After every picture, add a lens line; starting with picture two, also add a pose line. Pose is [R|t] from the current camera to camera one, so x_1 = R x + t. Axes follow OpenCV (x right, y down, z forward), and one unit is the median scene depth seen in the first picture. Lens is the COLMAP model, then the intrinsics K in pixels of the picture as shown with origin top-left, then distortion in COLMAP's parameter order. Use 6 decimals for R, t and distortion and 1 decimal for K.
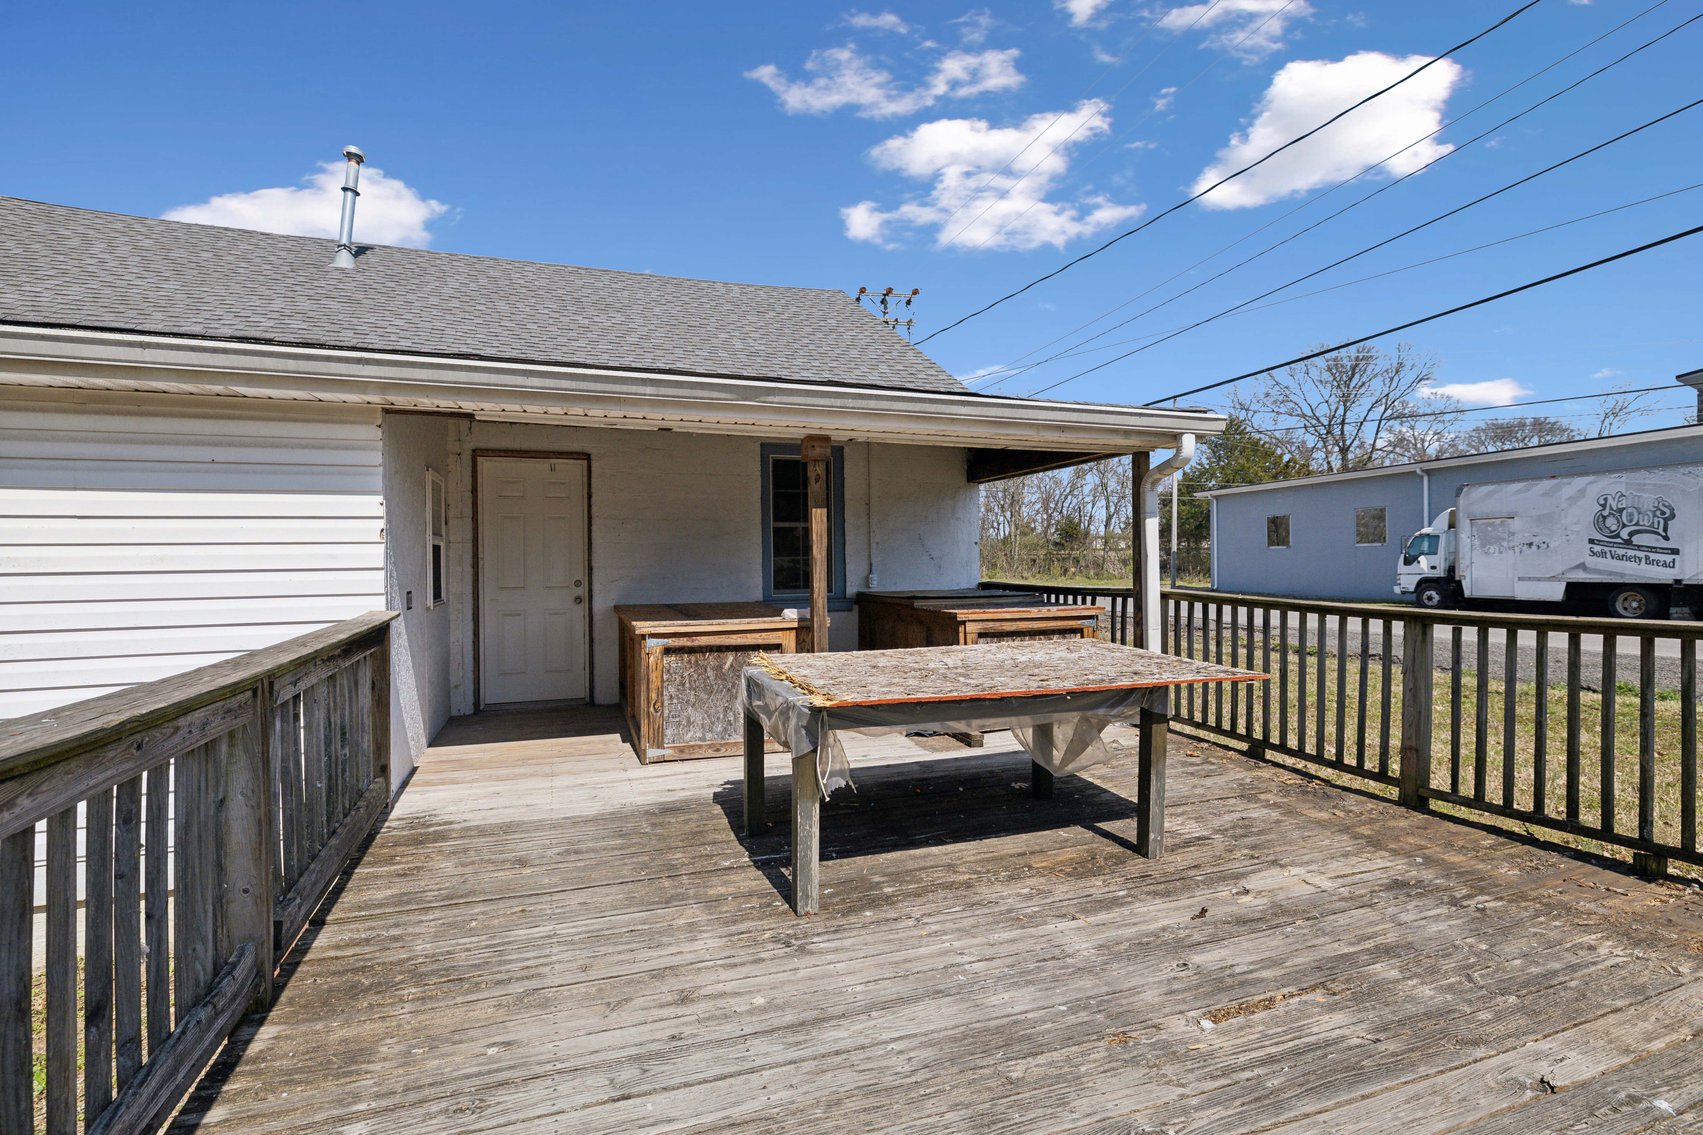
lens RADIAL K [[783.8, 0, 850.9], [0, 783.8, 567.8], [0, 0, 1]] dist [-0.003054, -0.000167]
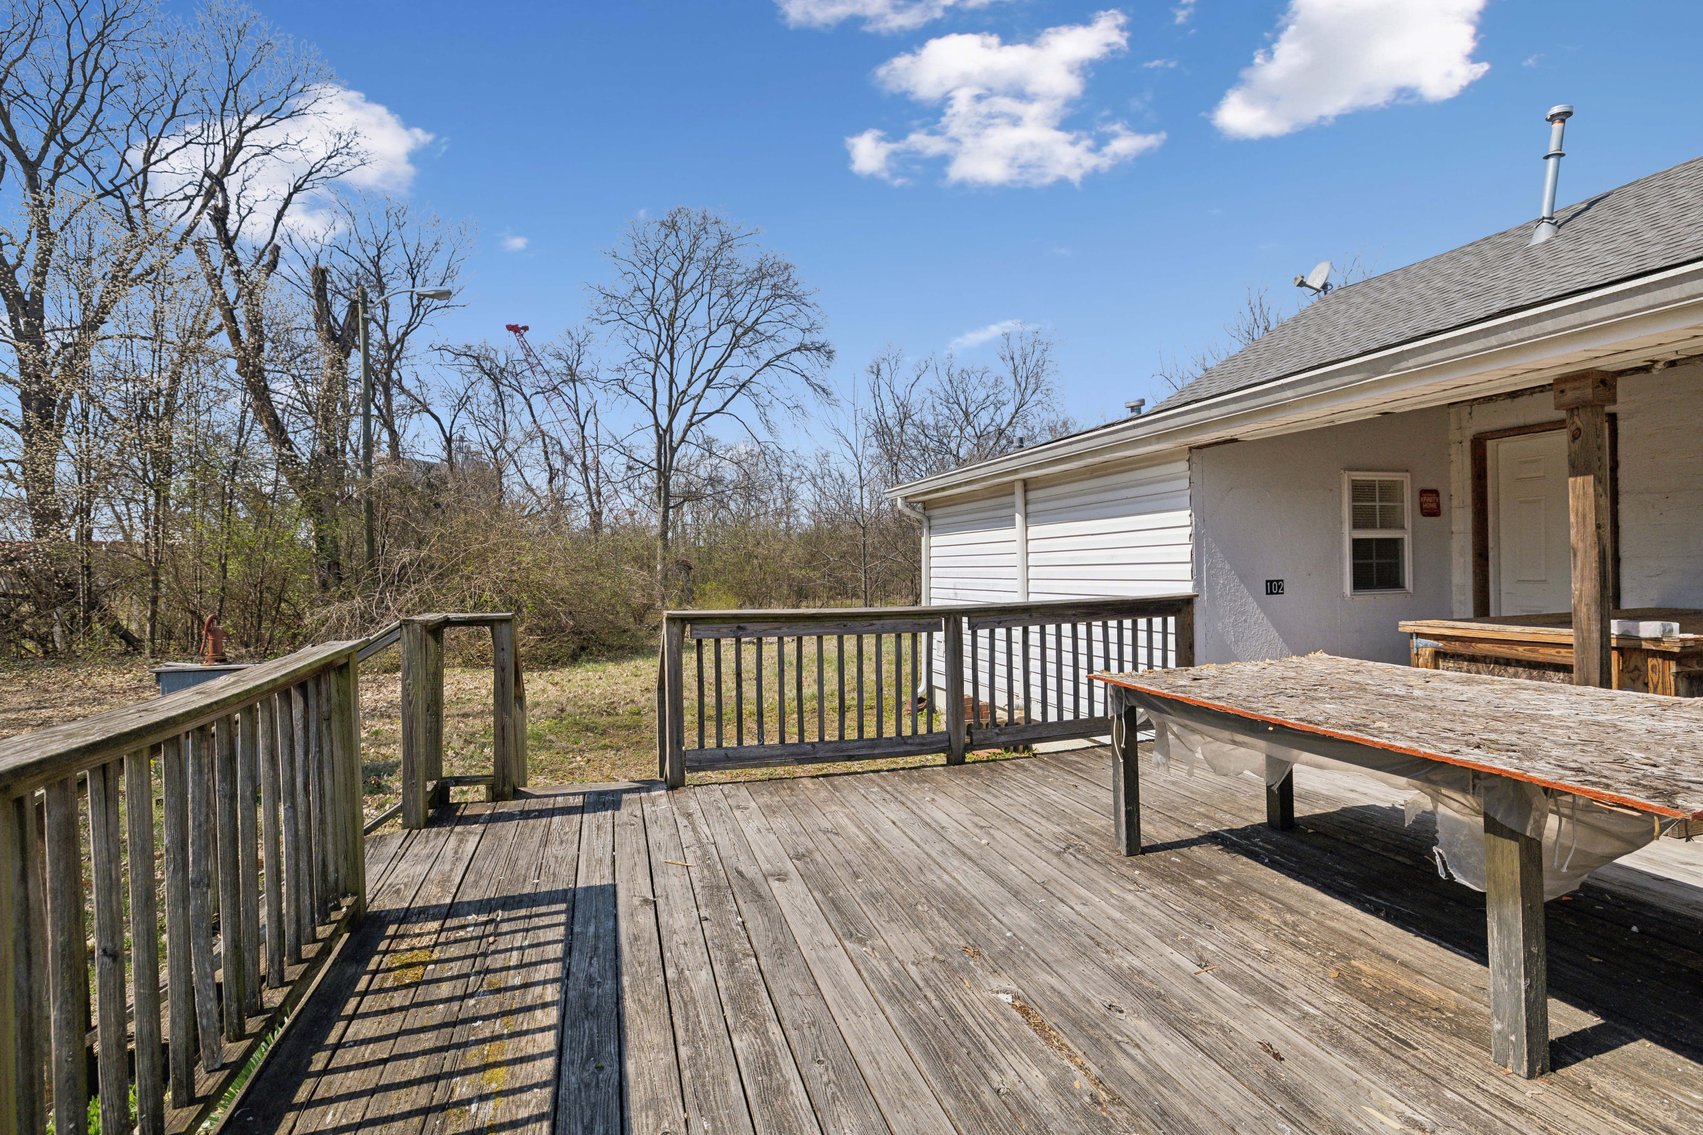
lens RADIAL K [[783.8, 0, 850.9], [0, 783.8, 567.8], [0, 0, 1]] dist [-0.003054, -0.000167]
pose [[-0.040828, 0.010499, -0.999111, 1.041227], [0.009427, 0.999904, 0.010122, -0.011072], [0.999122, -0.009005, -0.040923, 0.572484]]
